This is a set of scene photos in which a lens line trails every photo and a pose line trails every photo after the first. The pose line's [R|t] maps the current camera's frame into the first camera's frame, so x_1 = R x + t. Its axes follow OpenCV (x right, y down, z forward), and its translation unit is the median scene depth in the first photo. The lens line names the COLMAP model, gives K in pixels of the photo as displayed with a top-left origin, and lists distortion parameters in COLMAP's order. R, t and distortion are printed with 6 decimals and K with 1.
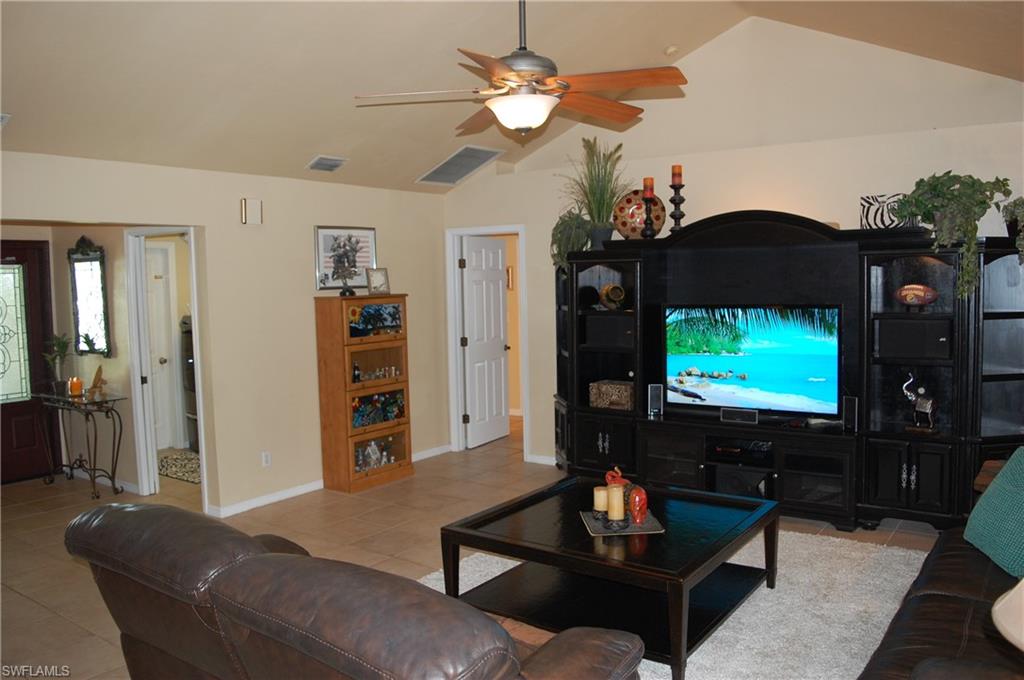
lens RADIAL K [[805.0, 0, 512.3], [0, 805.0, 335.4], [0, 0, 1]] dist [-0.093671, 0.023147]
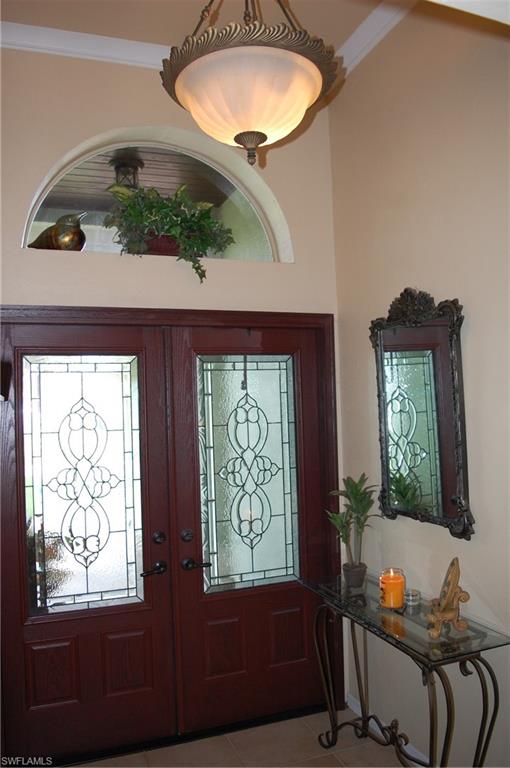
lens RADIAL K [[603.7, 0, 242.7], [0, 603.7, 384.4], [0, 0, 1]] dist [-0.093671, 0.023147]
pose [[0.828541, -0.025232, -0.559360, -0.400339], [-0.028696, 0.995758, -0.087423, -0.026185], [0.559193, 0.088485, 0.824302, 0.593145]]
